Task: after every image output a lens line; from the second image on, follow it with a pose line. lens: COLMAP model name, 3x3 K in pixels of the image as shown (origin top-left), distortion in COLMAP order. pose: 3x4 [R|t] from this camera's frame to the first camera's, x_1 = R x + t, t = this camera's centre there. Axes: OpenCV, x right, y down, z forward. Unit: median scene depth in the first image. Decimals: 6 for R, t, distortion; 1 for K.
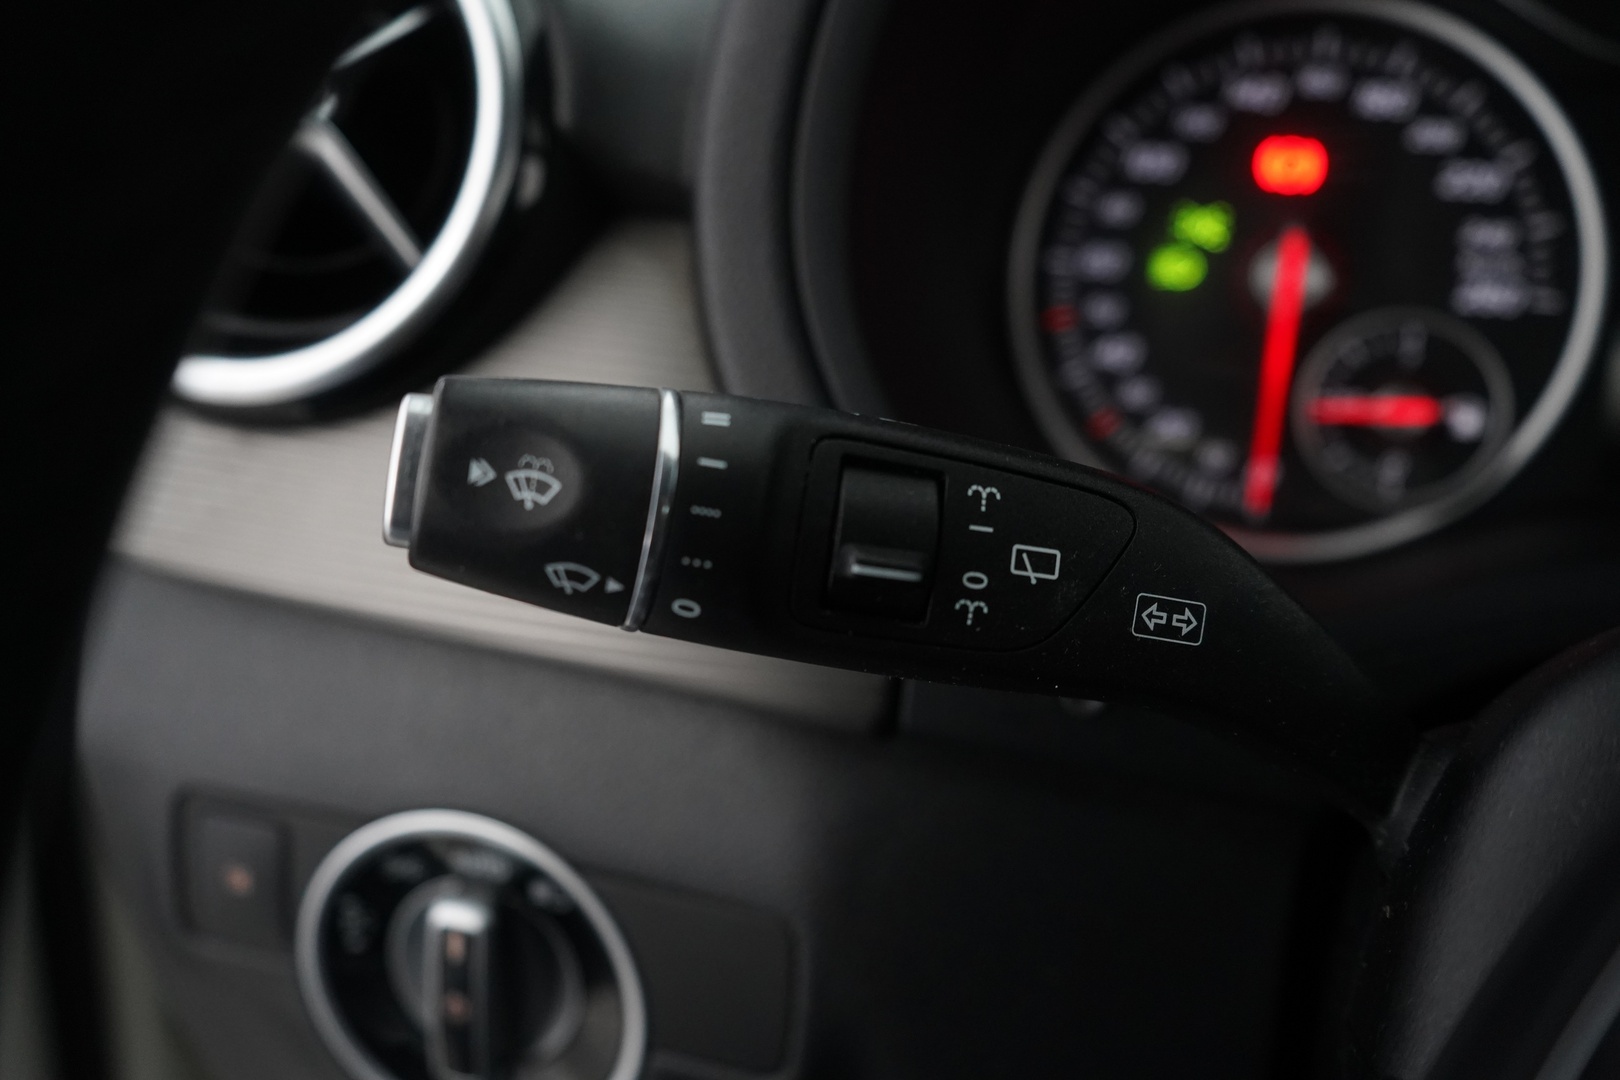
lens RADIAL K [[1660.5, 0, 810.8], [0, 1660.5, 553.2], [0, 0, 1]] dist [0.044060, 0.000000]
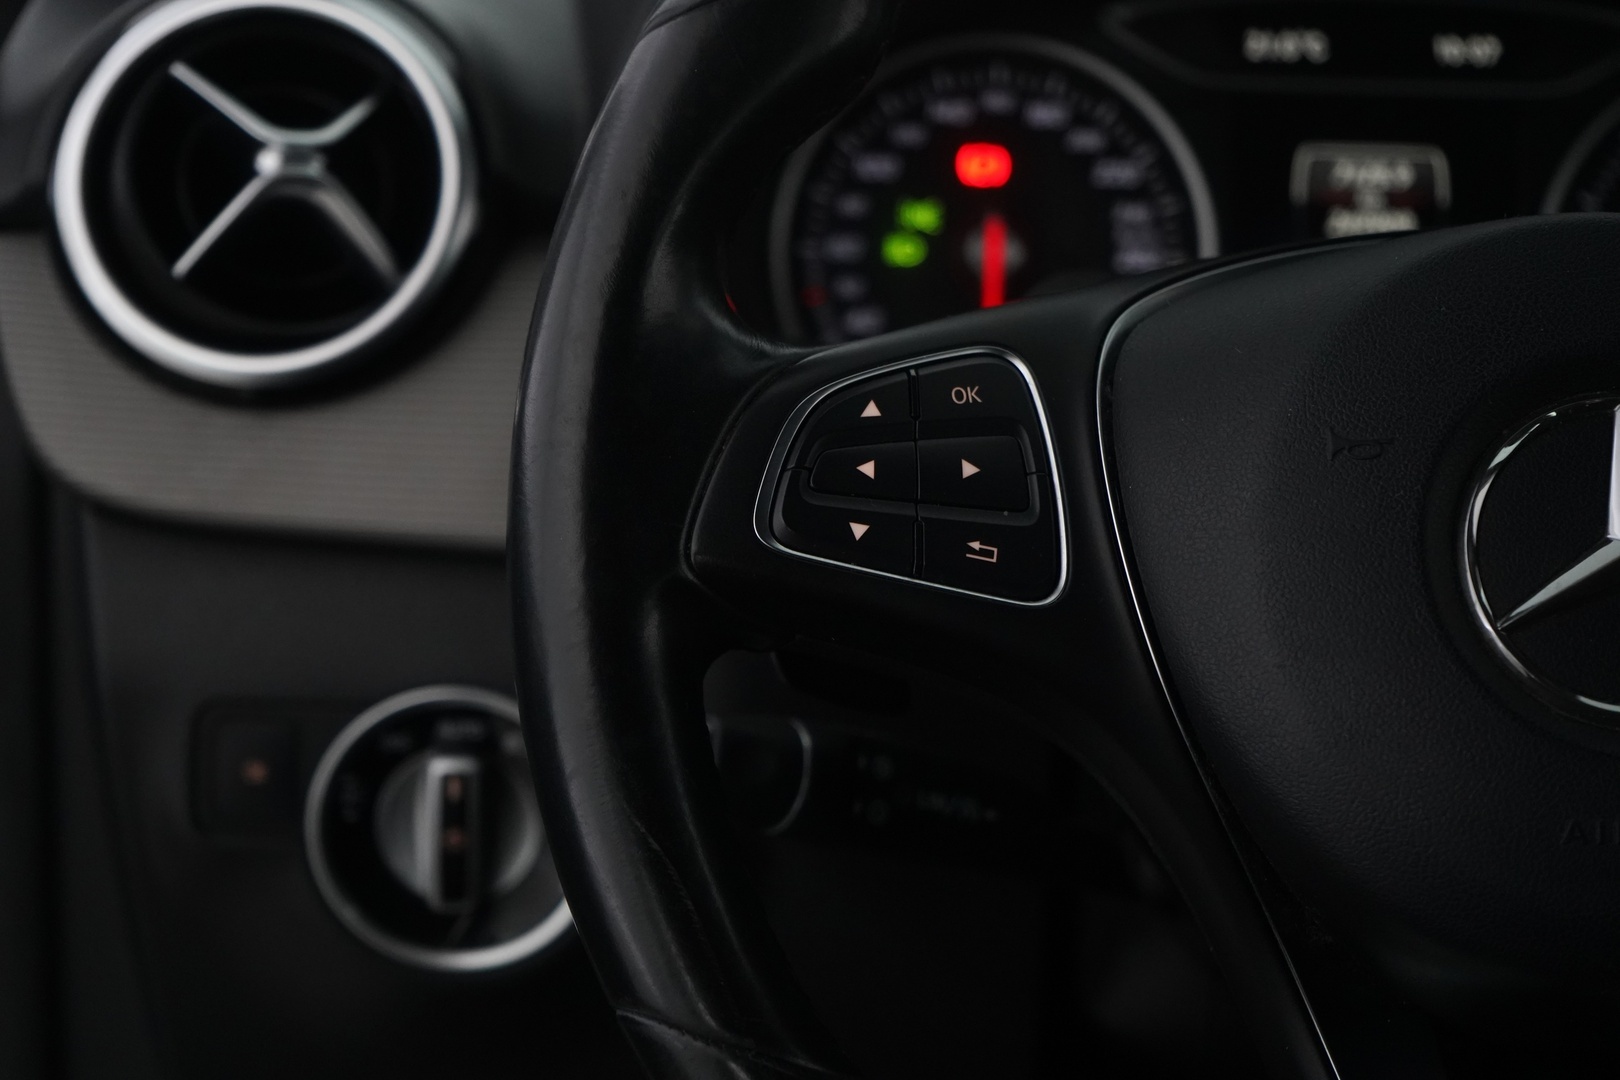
lens RADIAL K [[3353.3, 0, 860.5], [0, 3353.3, 516.3], [0, 0, 1]] dist [-0.033792, 0.000000]
pose [[0.960103, -0.077184, 0.268786, -0.511845], [0.101580, 0.991761, -0.078052, 0.223219], [-0.260547, 0.102241, 0.960032, -1.406933]]
